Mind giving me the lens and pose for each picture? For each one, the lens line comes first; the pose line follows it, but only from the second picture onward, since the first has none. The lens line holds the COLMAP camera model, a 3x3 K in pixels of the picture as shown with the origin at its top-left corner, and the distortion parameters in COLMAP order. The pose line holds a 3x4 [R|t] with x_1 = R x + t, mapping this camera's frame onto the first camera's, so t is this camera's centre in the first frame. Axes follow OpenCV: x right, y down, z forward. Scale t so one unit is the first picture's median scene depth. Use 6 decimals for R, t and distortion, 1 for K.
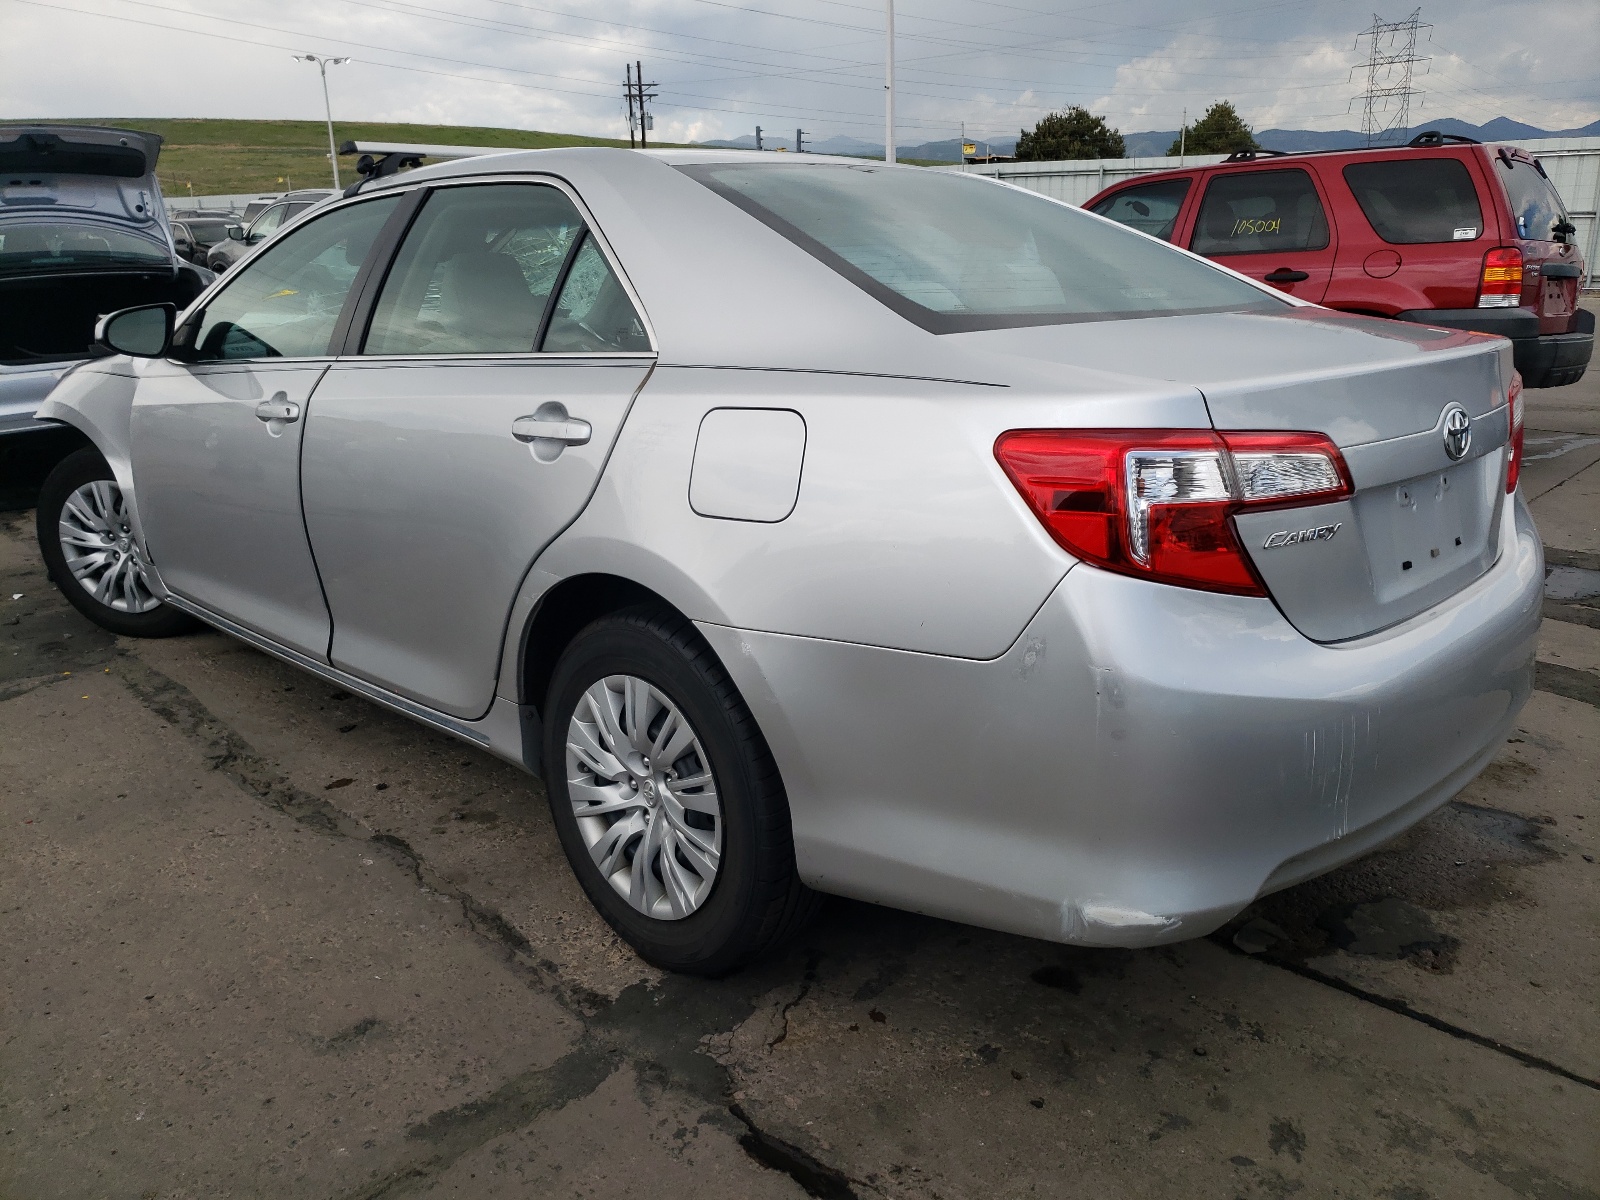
lens RADIAL K [[1211.7, 0, 804.7], [0, 1211.7, 602.7], [0, 0, 1]] dist [-0.002770, 0.002112]
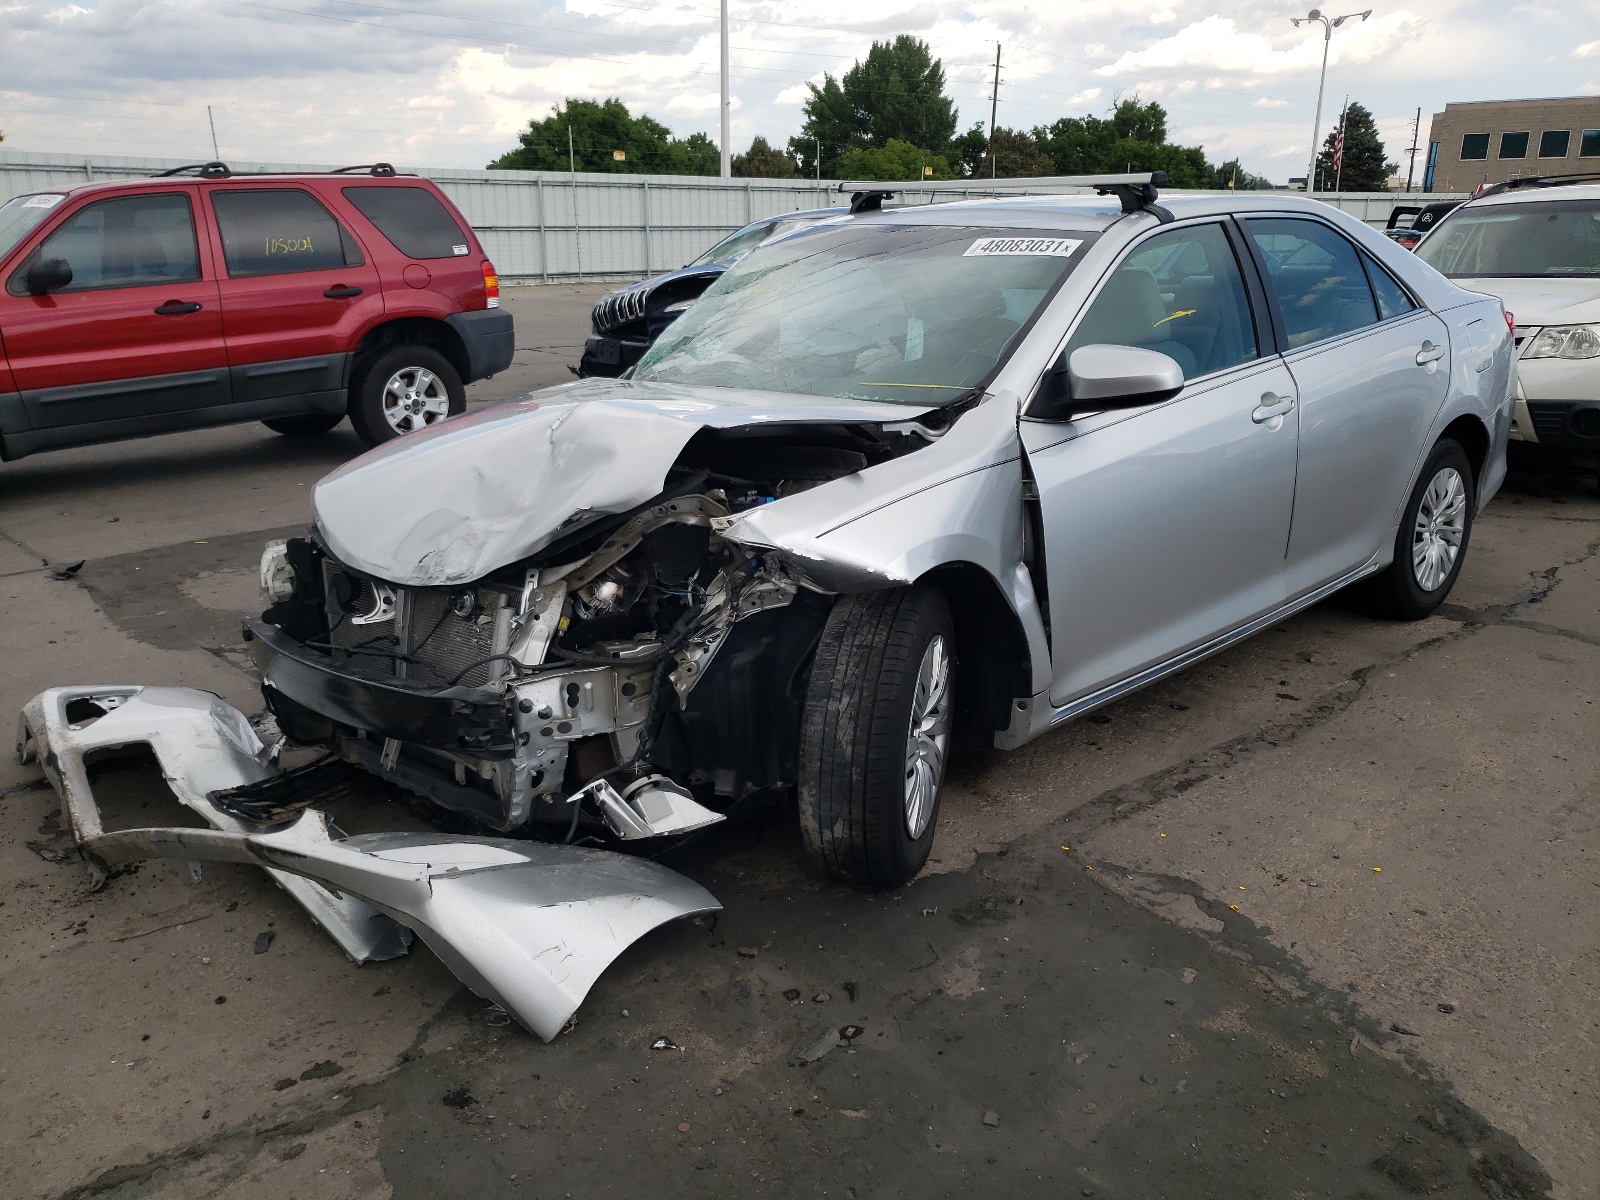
lens RADIAL K [[1211.7, 0, 800.9], [0, 1211.7, 600.9], [0, 0, 1]] dist [-0.002770, 0.002112]
pose [[0.079281, -0.288731, 0.954122, -0.713238], [0.303550, 0.918673, 0.252780, -0.182229], [-0.949511, 0.269583, 0.160478, 0.565427]]
